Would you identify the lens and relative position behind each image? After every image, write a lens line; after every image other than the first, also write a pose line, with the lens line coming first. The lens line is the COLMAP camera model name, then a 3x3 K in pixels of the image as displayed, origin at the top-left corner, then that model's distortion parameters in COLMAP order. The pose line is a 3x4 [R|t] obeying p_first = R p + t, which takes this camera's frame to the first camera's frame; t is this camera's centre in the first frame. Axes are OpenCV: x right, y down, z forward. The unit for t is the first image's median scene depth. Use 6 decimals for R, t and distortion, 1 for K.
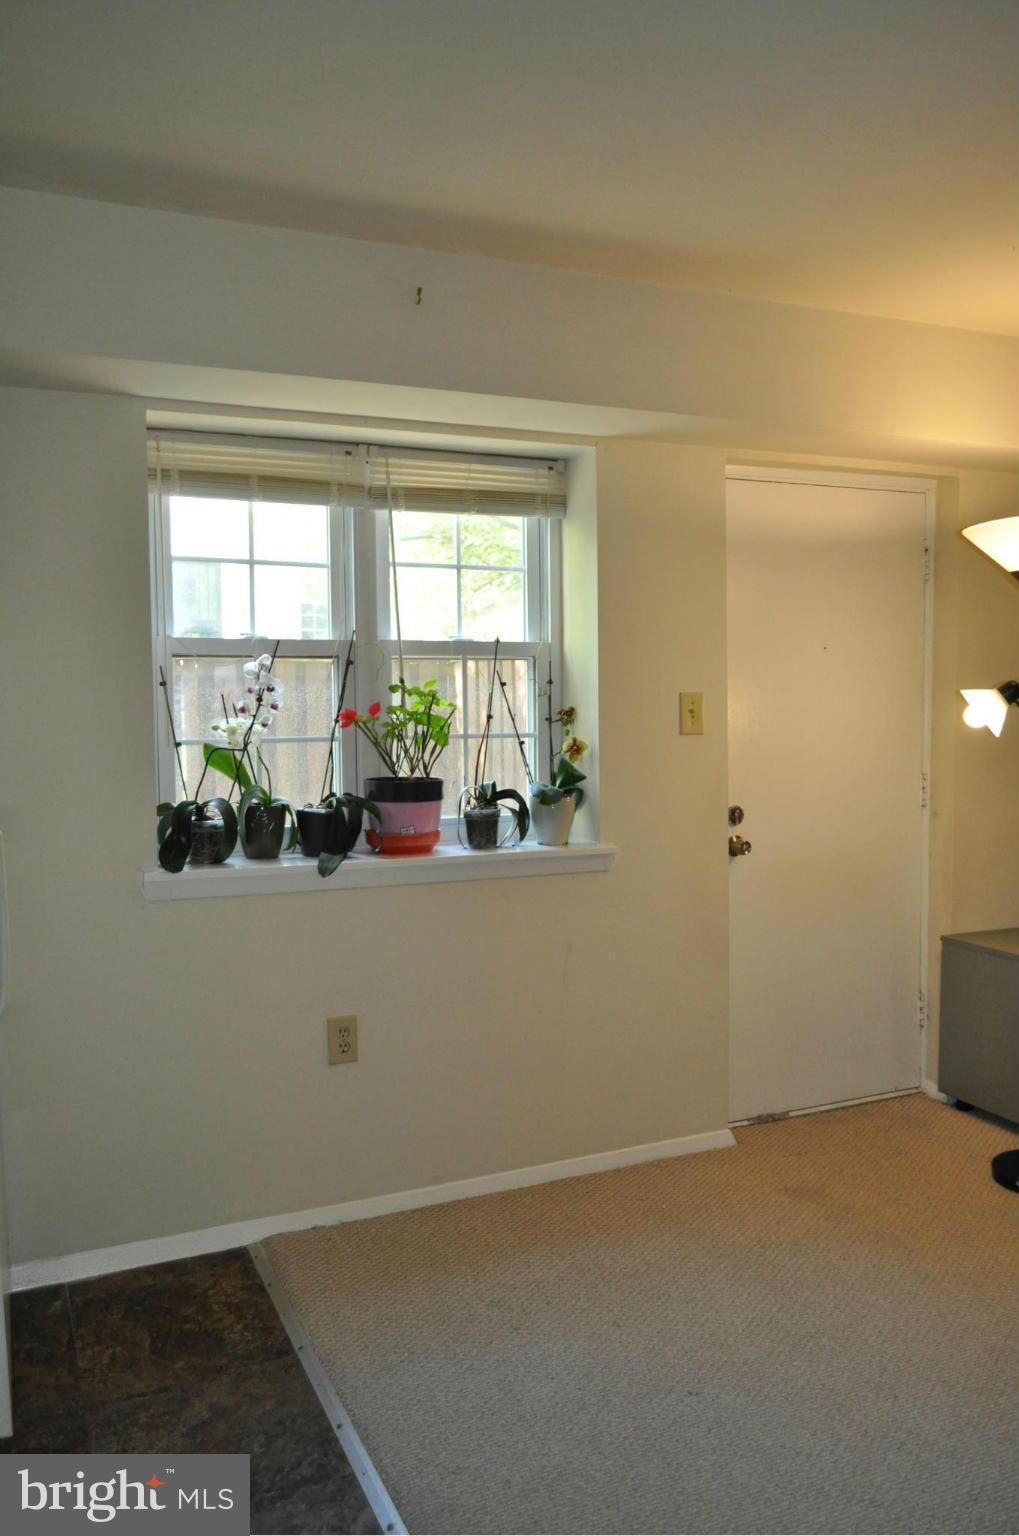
lens RADIAL K [[1145.4, 0, 510.7], [0, 1145.4, 811.7], [0, 0, 1]] dist [-0.072956, -0.001709]
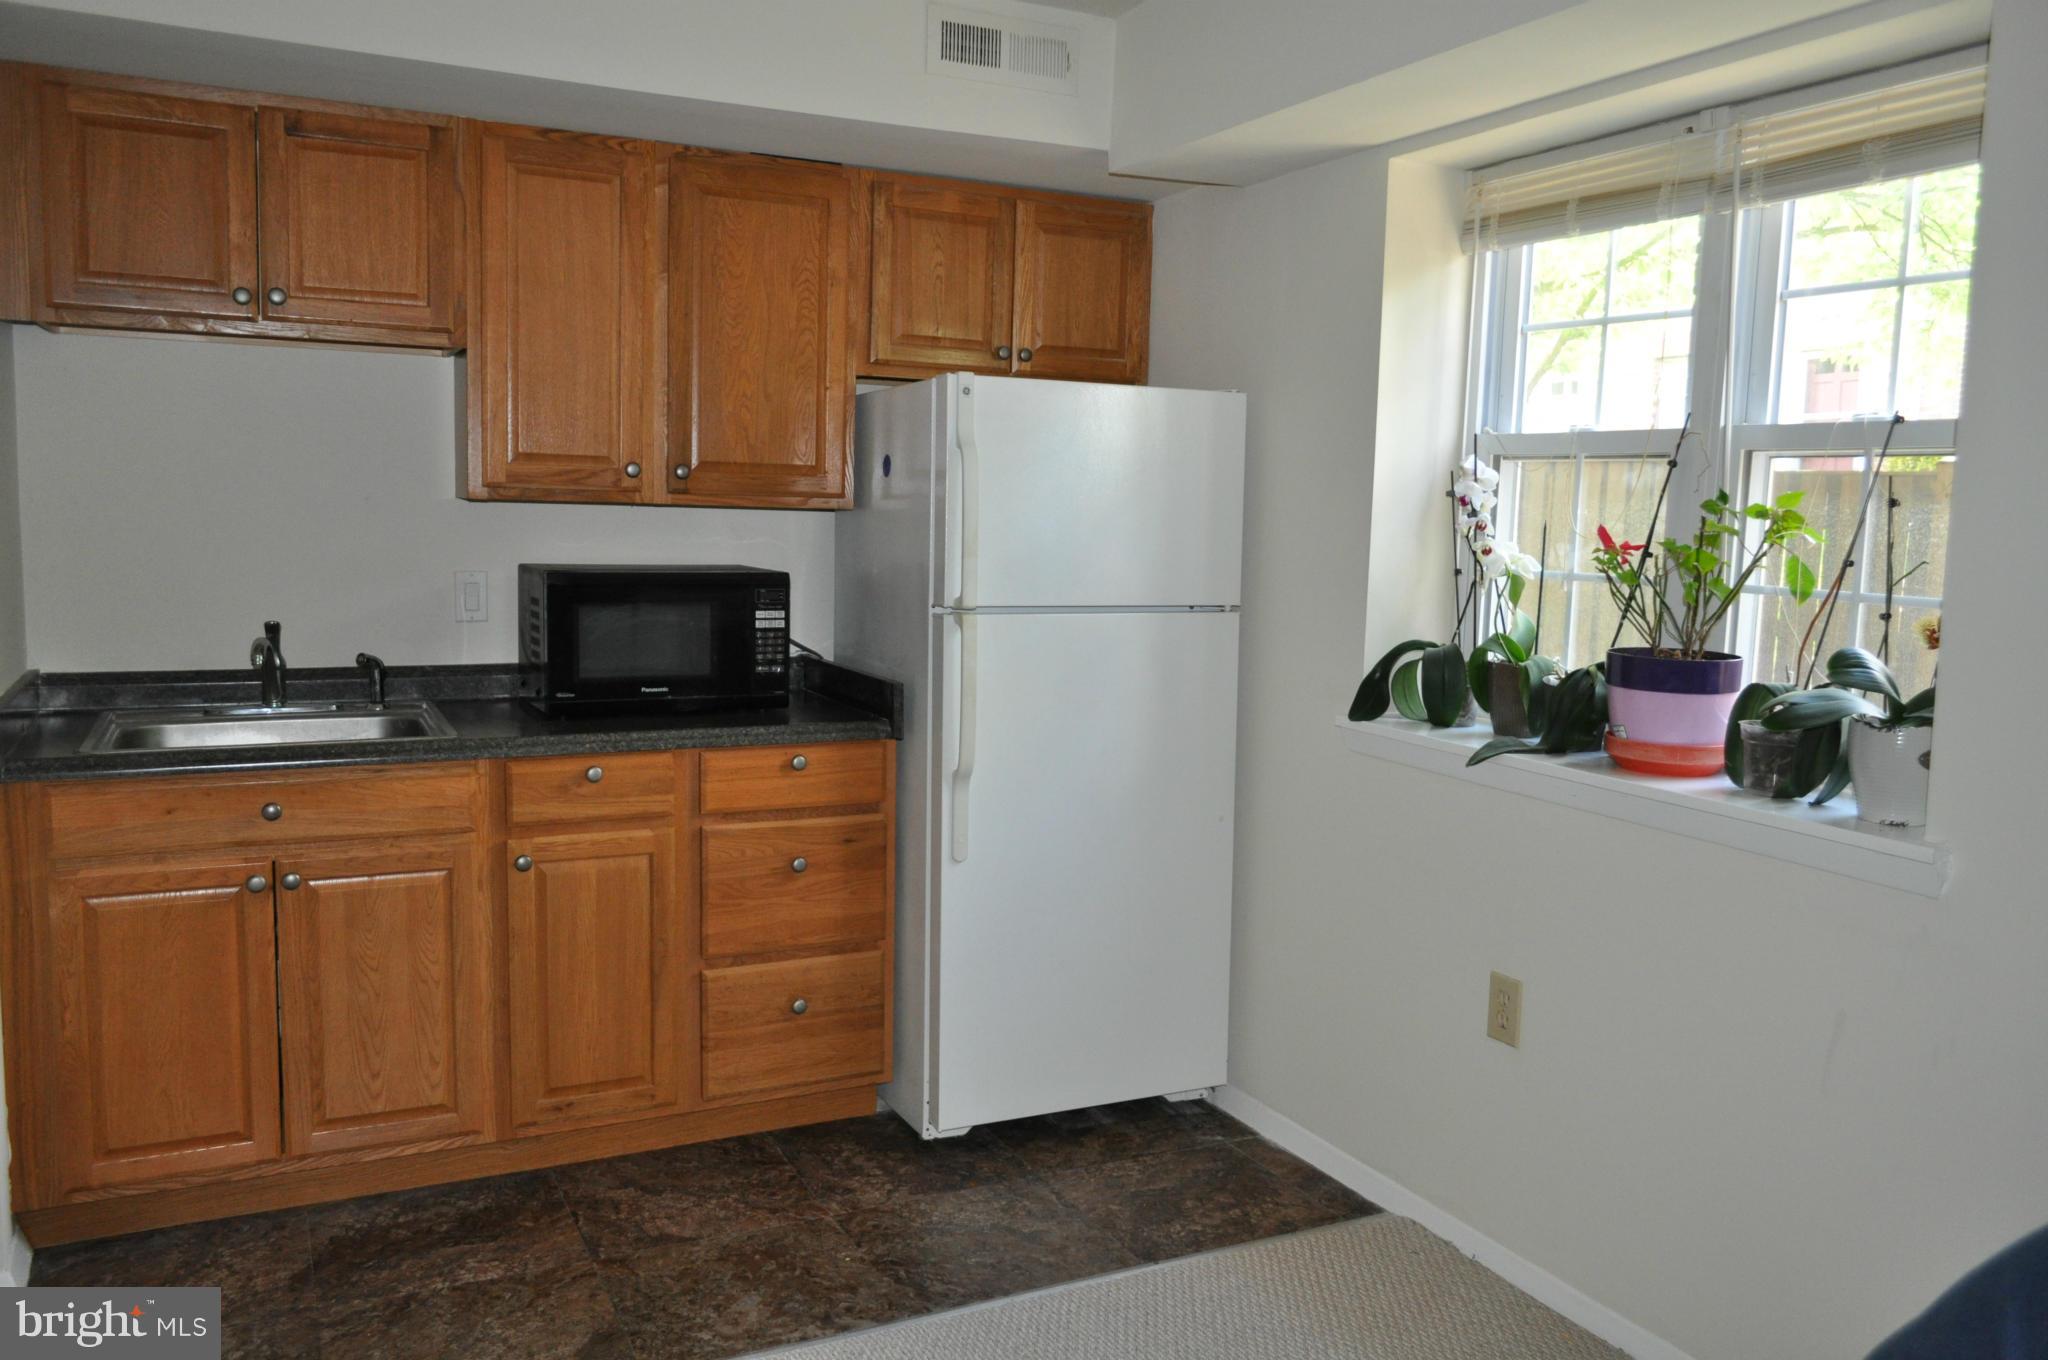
lens RADIAL K [[1605.5, 0, 1032.5], [0, 1605.5, 687.1], [0, 0, 1]] dist [-0.002693, -0.001438]
pose [[0.040146, 0.133894, -0.990182, 0.765675], [-0.100845, 0.986464, 0.129303, -0.089468], [0.994092, 0.094664, 0.053105, 0.619965]]
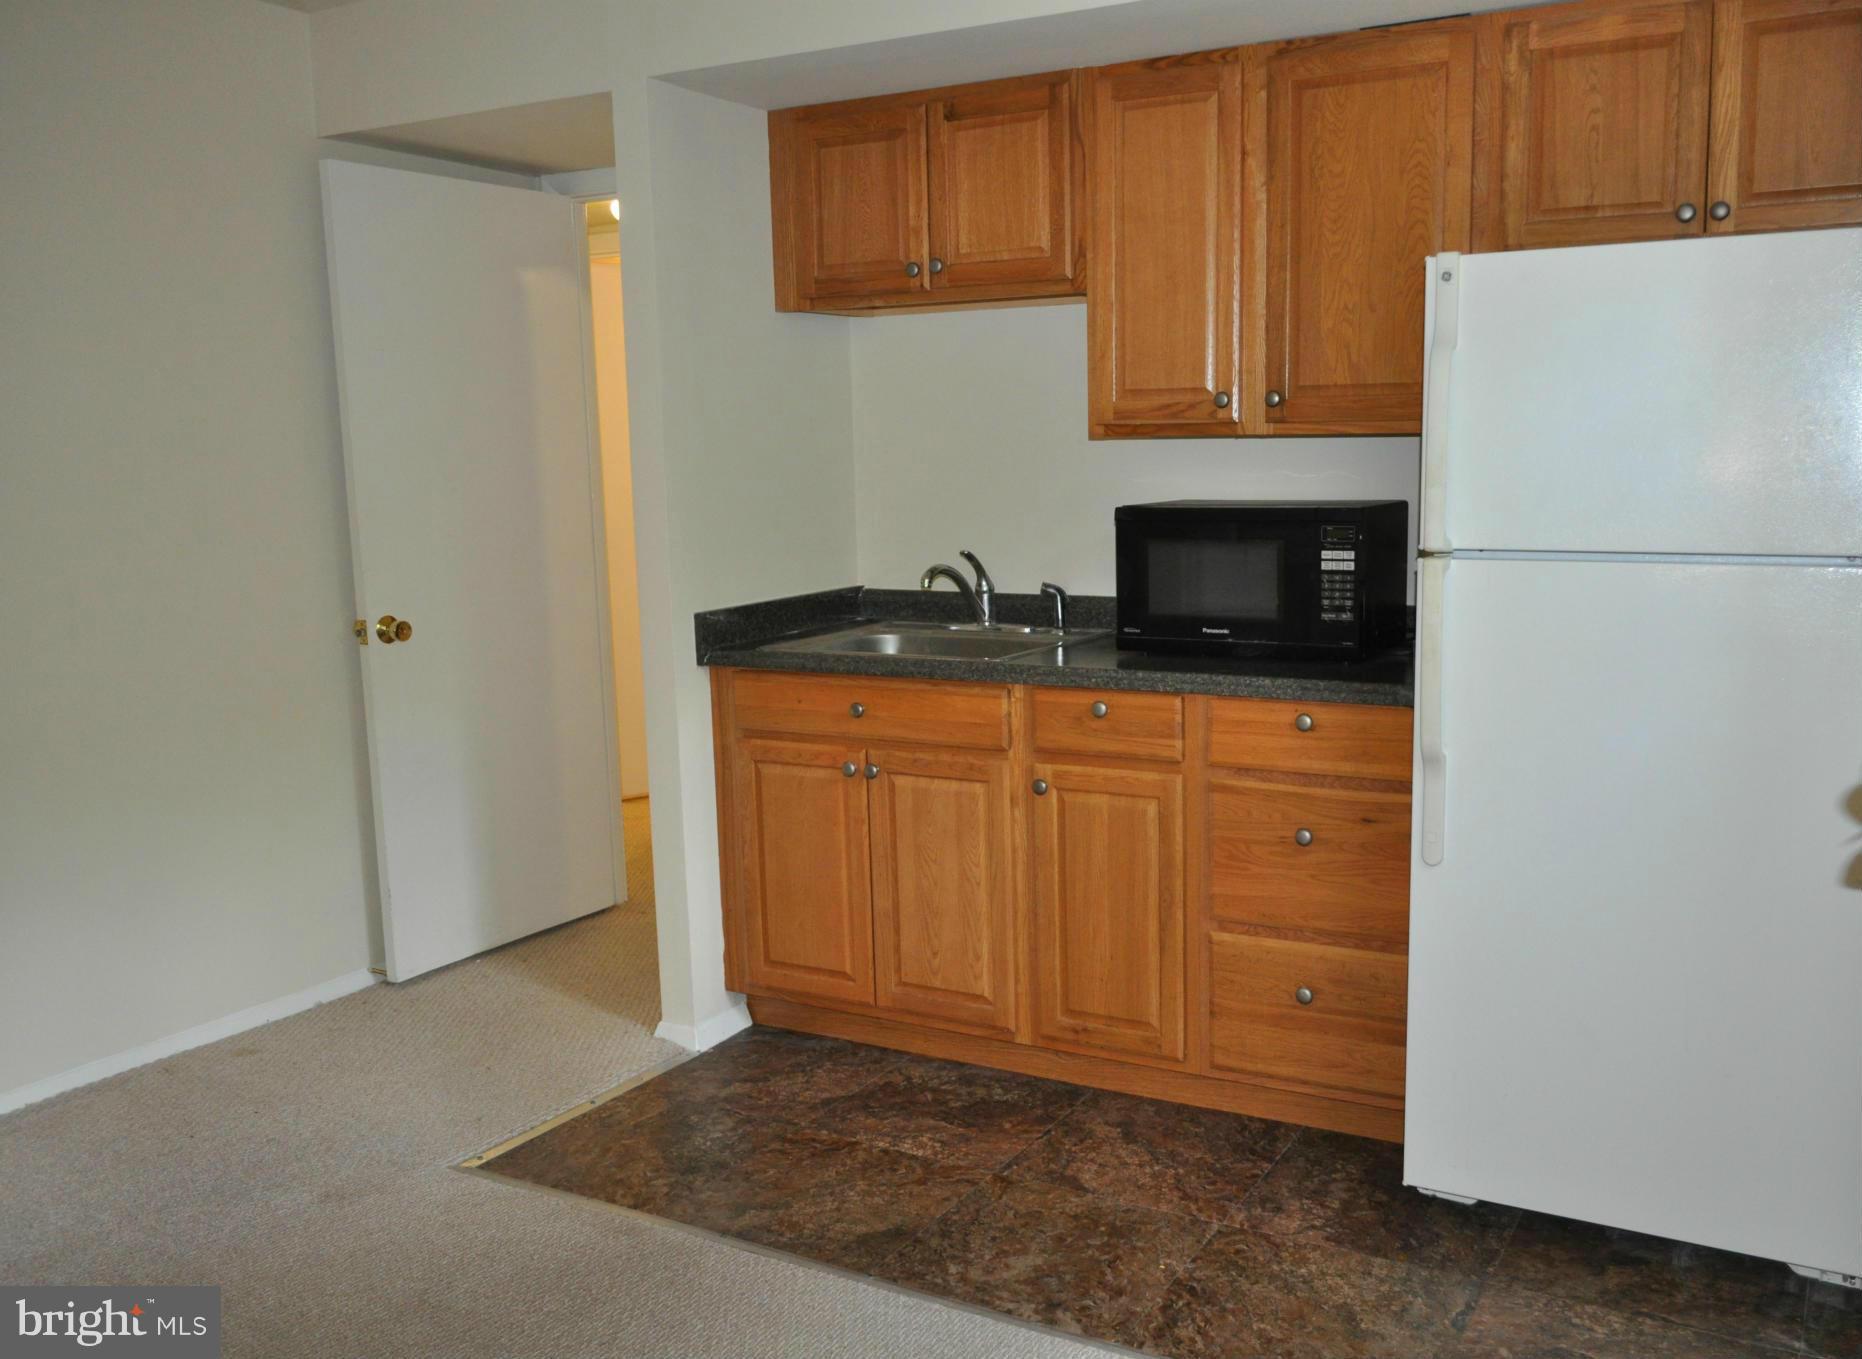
lens RADIAL K [[1574.8, 0, 931.0], [0, 1574.8, 679.5], [0, 0, 1]] dist [-0.006510, -0.004271]
pose [[-0.792746, 0.122872, -0.597039, 0.418310], [-0.013130, 0.975803, 0.218256, -0.111130], [0.609410, 0.180861, -0.771951, 1.125523]]
